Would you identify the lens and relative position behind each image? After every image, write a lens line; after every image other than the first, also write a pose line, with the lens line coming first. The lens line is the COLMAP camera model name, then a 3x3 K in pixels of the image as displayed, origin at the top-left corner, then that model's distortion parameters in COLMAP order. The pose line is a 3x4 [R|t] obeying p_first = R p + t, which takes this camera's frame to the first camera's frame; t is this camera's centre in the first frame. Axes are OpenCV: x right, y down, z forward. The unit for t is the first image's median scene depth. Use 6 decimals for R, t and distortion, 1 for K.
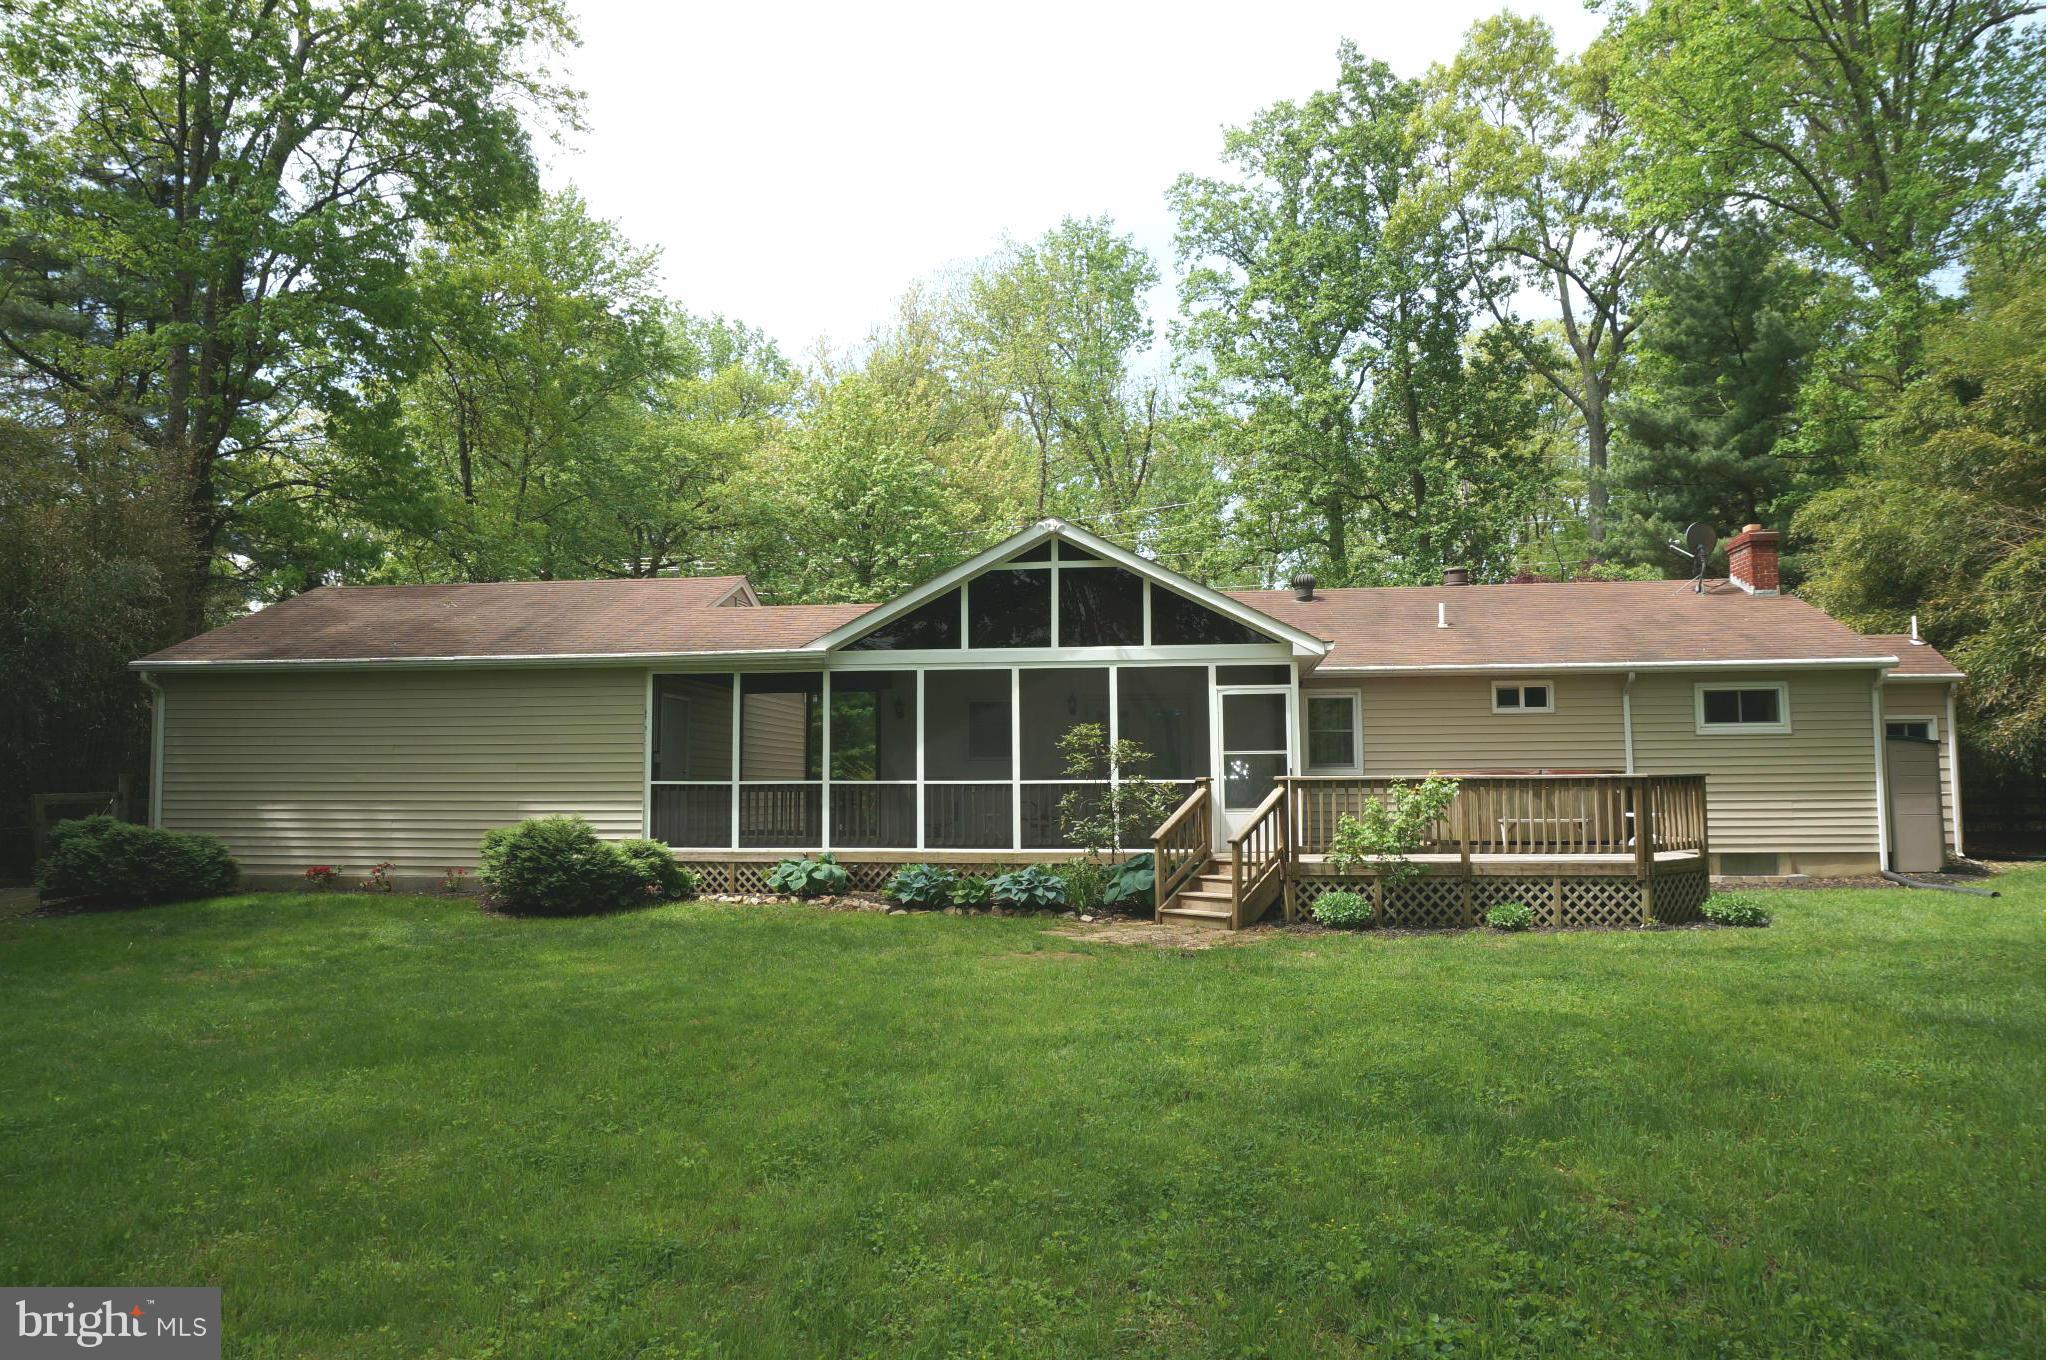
lens RADIAL K [[1378.2, 0, 1017.1], [0, 1378.2, 685.0], [0, 0, 1]] dist [-0.037586, 0.024678]
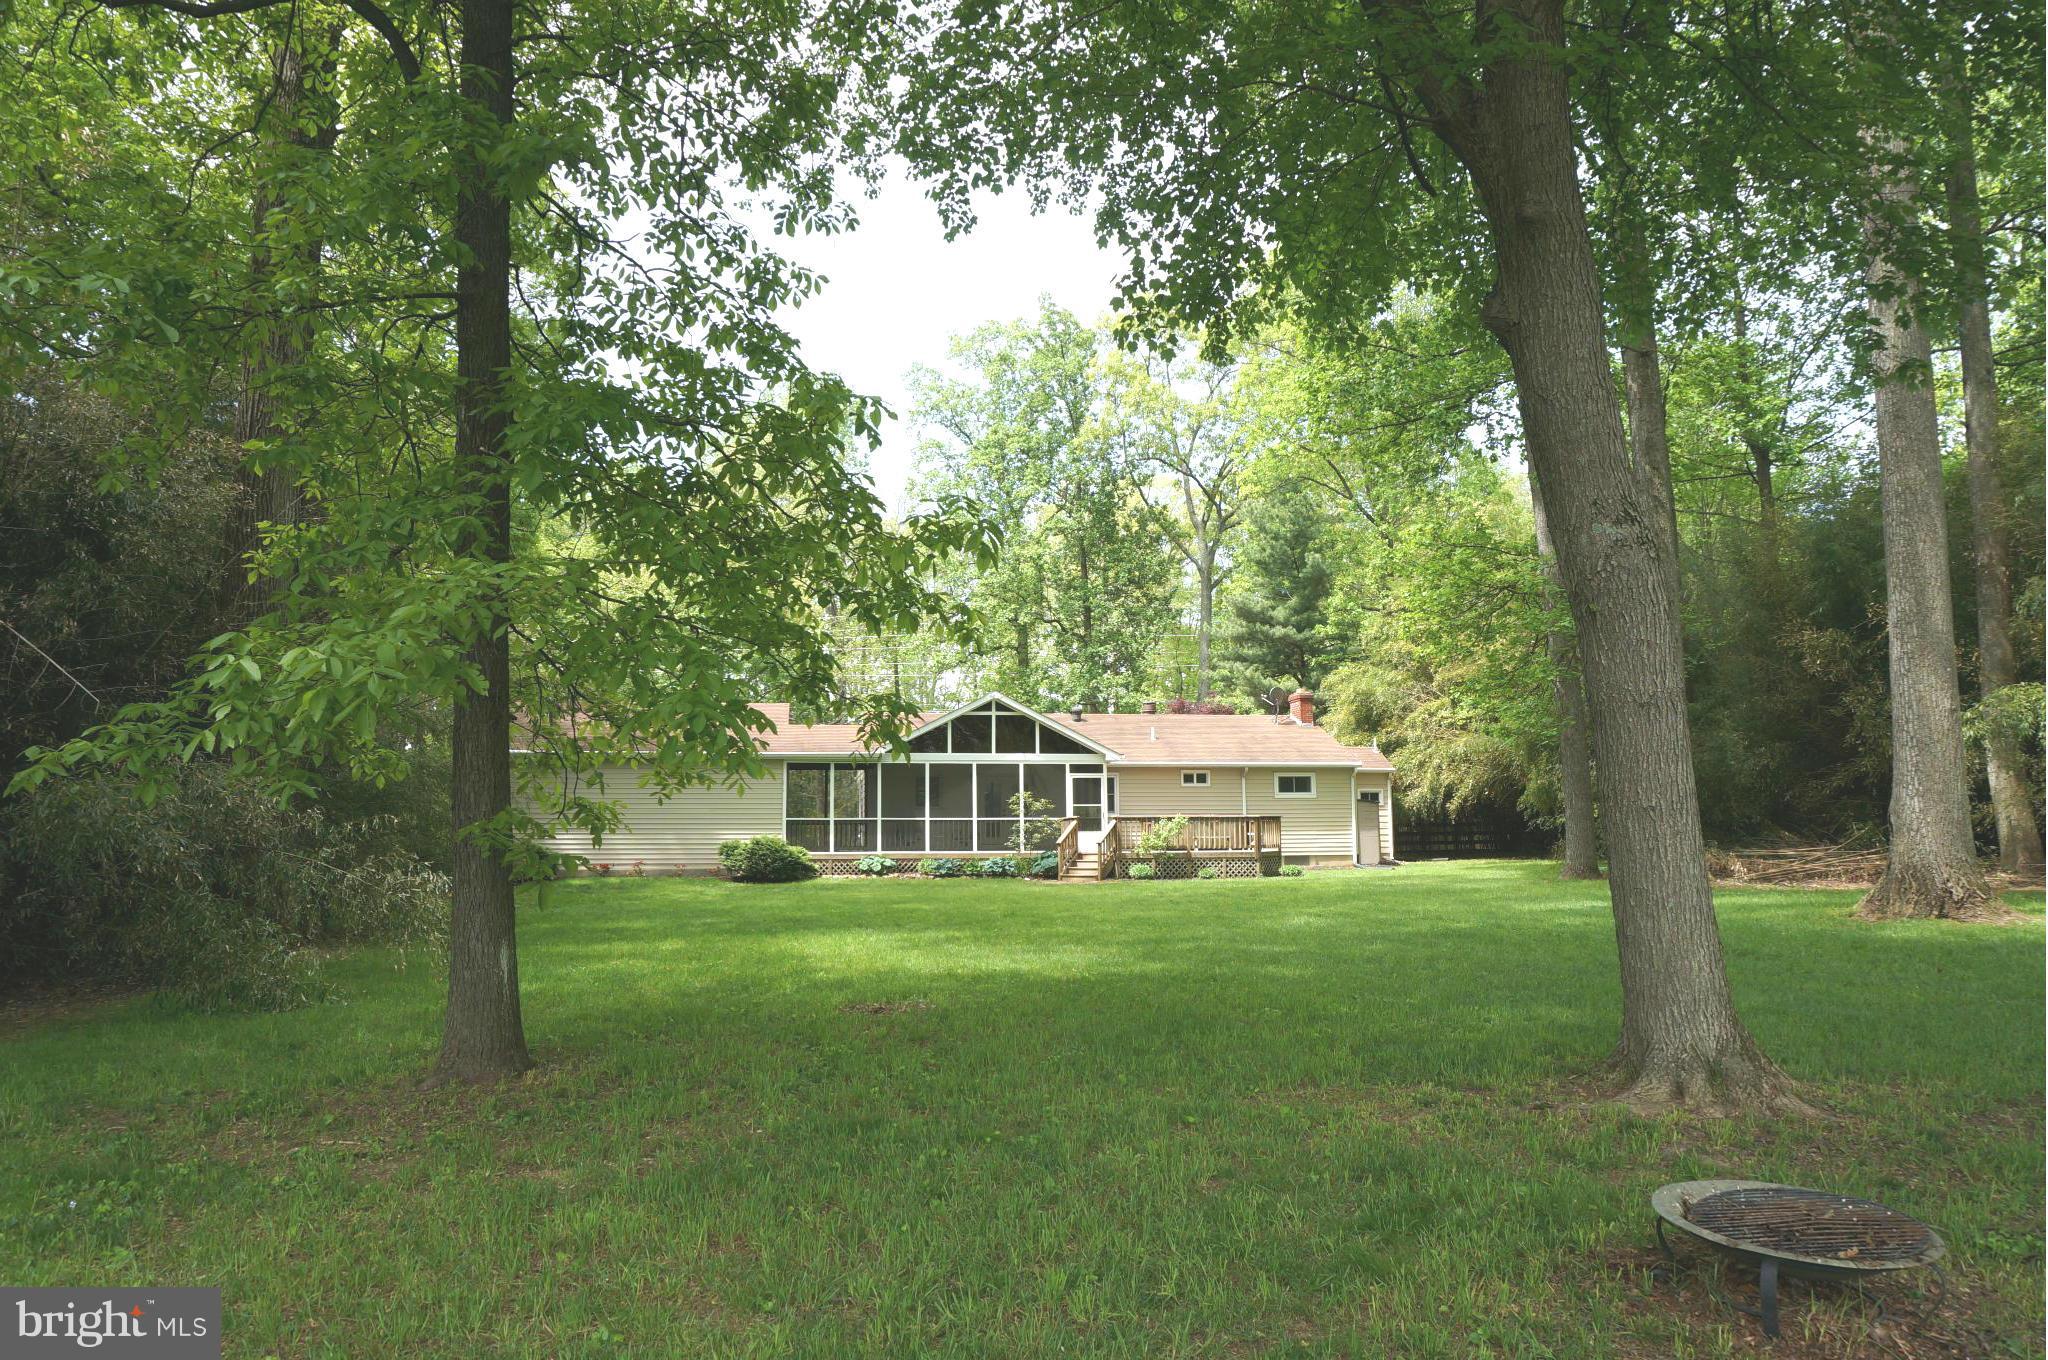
lens RADIAL K [[1378.2, 0, 1024.5], [0, 1378.2, 678.3], [0, 0, 1]] dist [-0.037586, 0.024678]
pose [[0.957217, 0.032864, 0.287498, -0.453906], [-0.020757, 0.998769, -0.045059, -0.041438], [-0.288625, 0.037164, 0.956721, -0.858407]]
